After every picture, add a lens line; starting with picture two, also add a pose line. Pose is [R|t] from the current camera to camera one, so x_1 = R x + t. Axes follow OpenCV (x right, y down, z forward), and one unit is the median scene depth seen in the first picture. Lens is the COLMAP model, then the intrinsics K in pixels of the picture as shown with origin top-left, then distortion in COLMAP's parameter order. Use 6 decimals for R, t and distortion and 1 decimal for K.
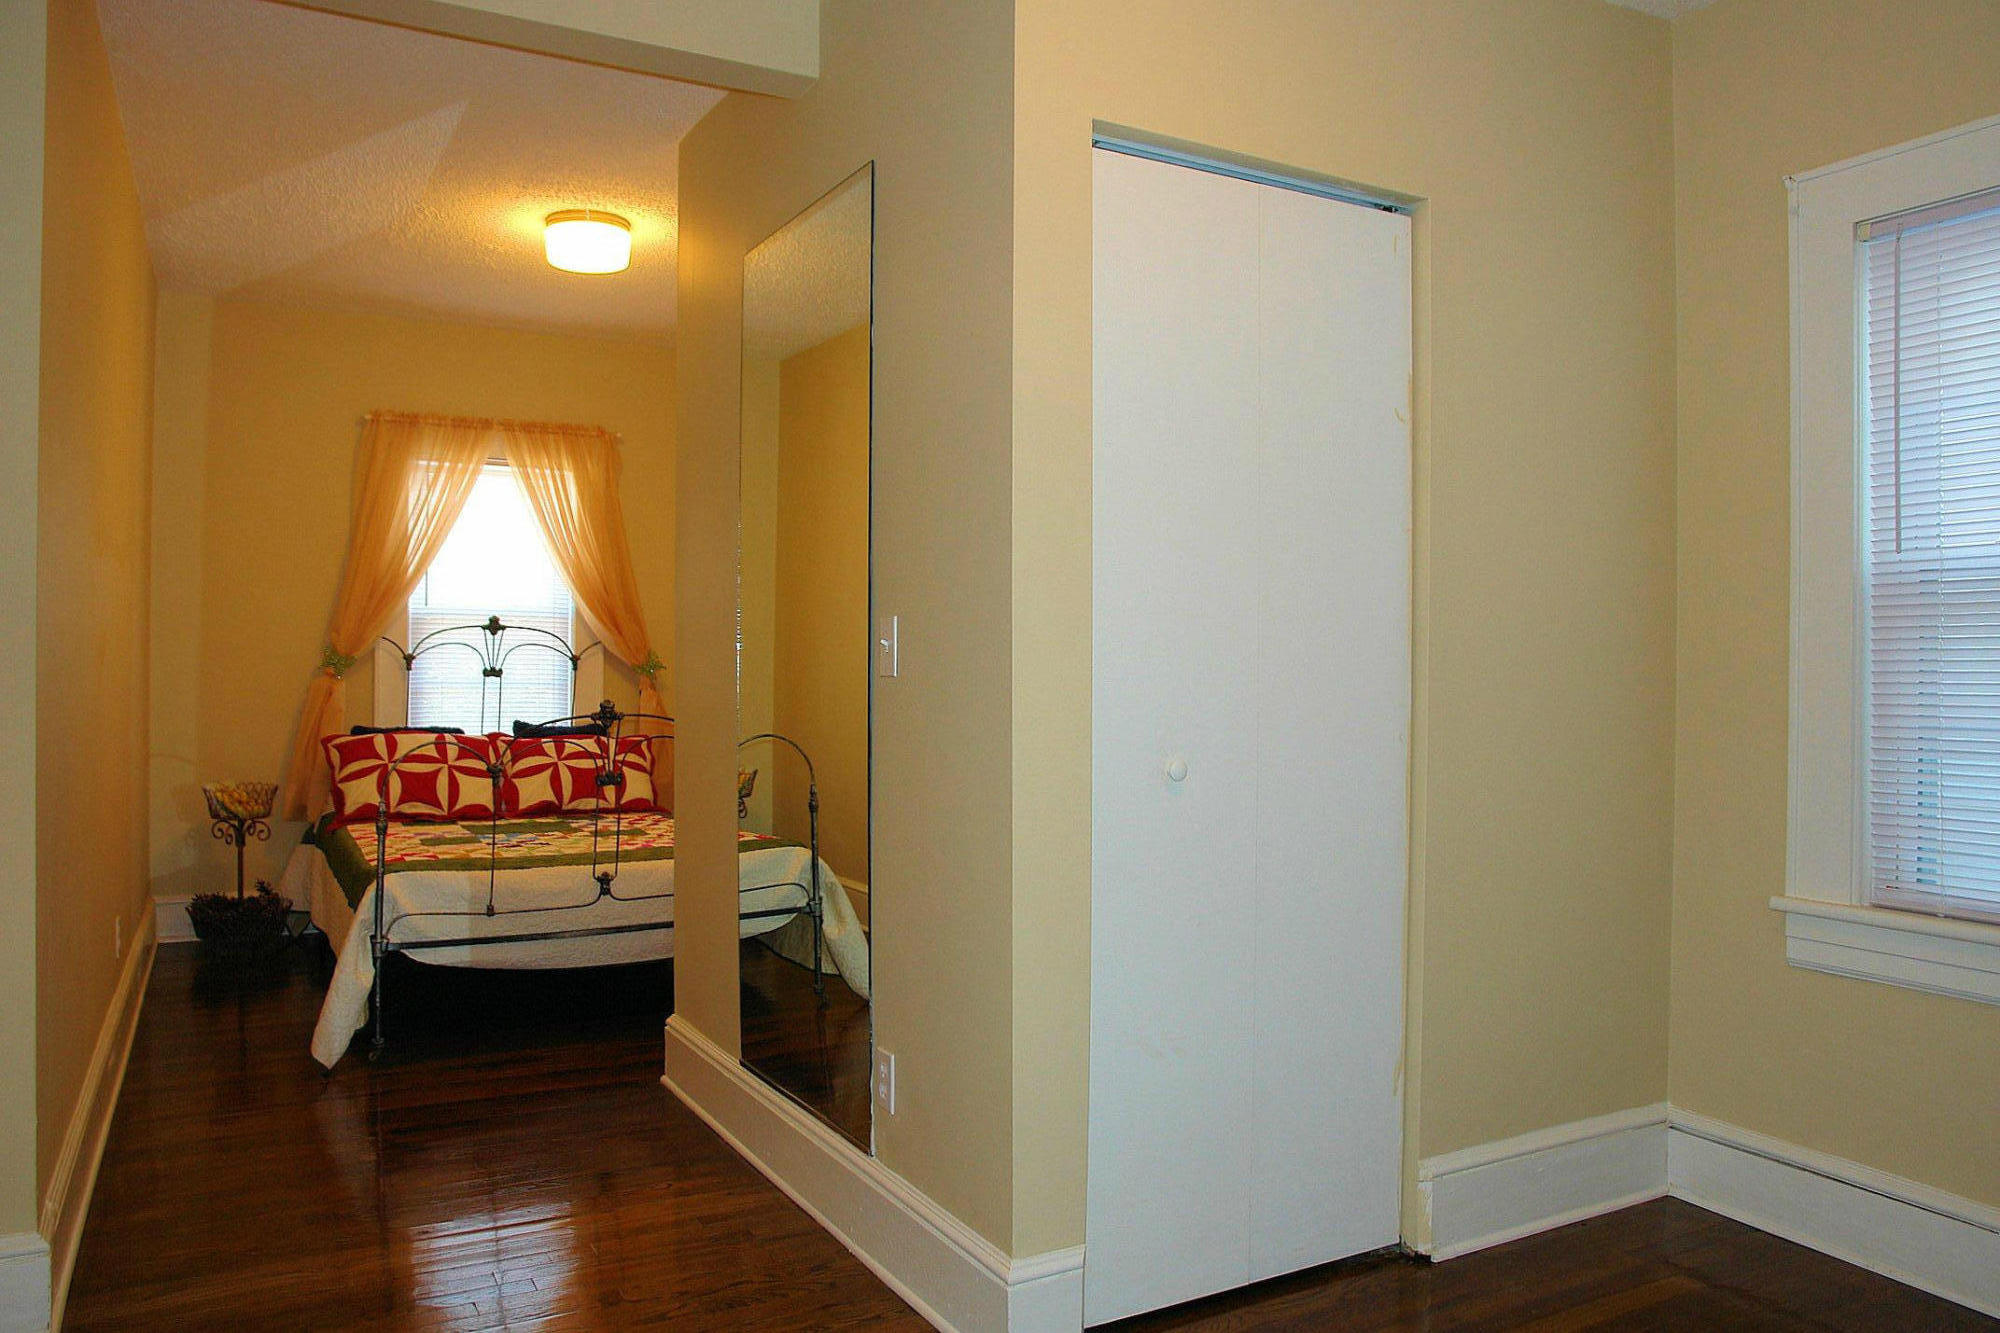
lens RADIAL K [[1381.1, 0, 1000.0], [0, 1381.1, 666.5], [0, 0, 1]] dist [-0.105056, 0.066986]
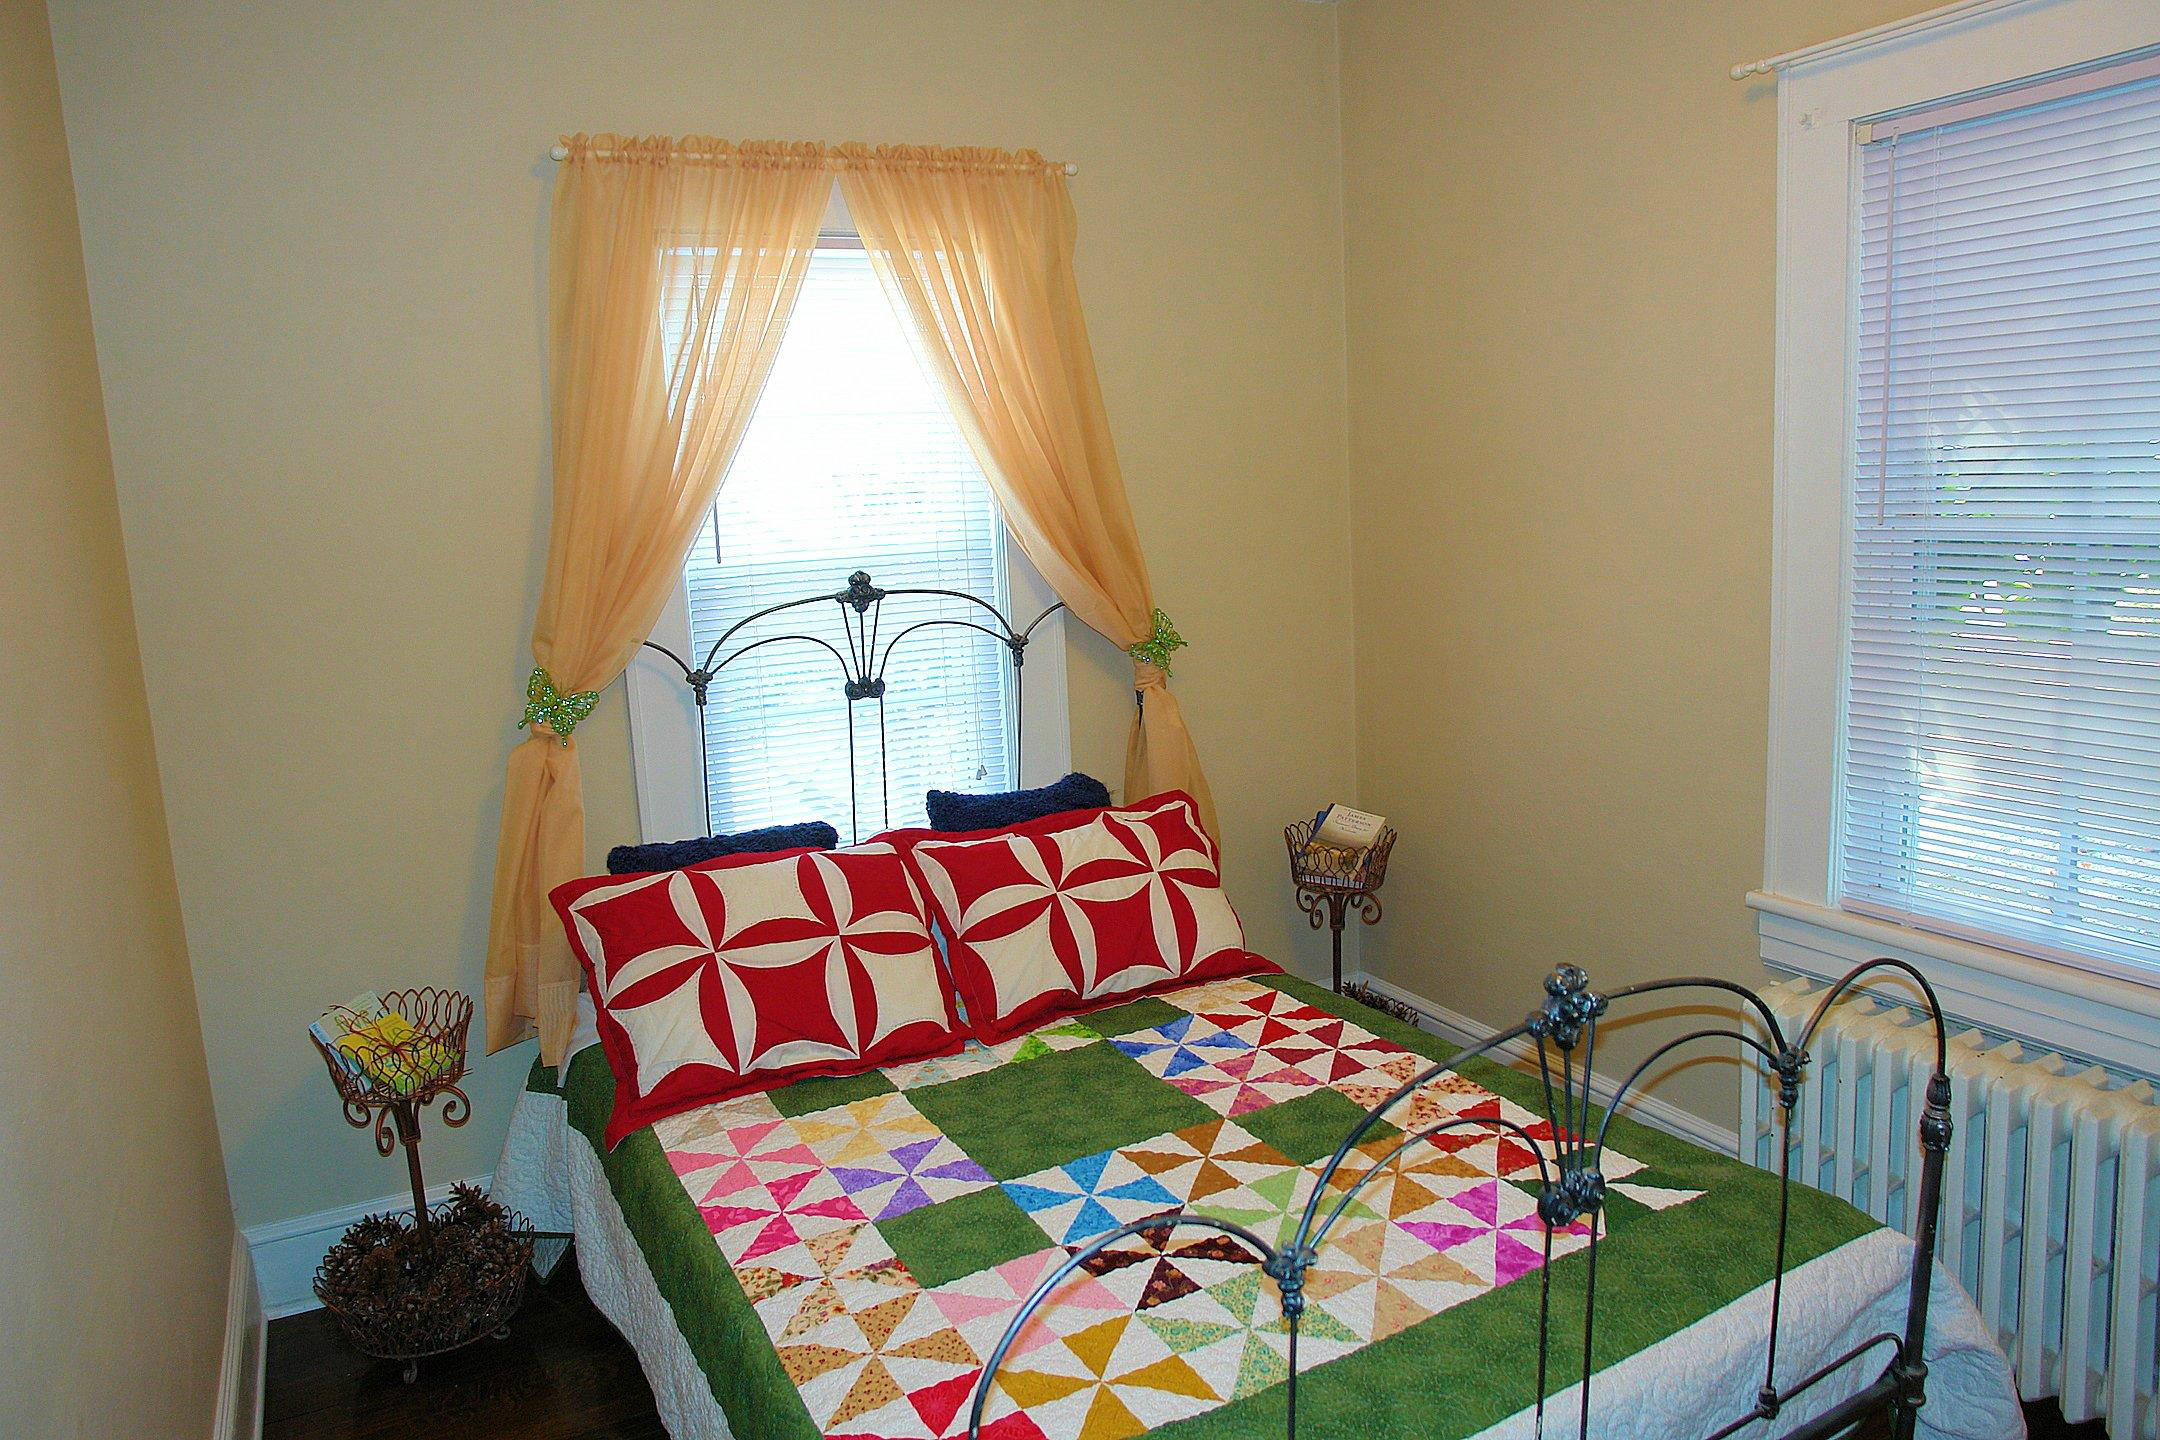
lens RADIAL K [[1491.6, 0, 1080.0], [0, 1491.6, 720.0], [0, 0, 1]] dist [-0.105056, 0.066986]
pose [[0.997118, -0.054046, -0.053251, -0.284090], [0.061833, 0.985577, 0.157528, -0.066674], [0.043970, -0.160367, 0.986078, 0.509057]]
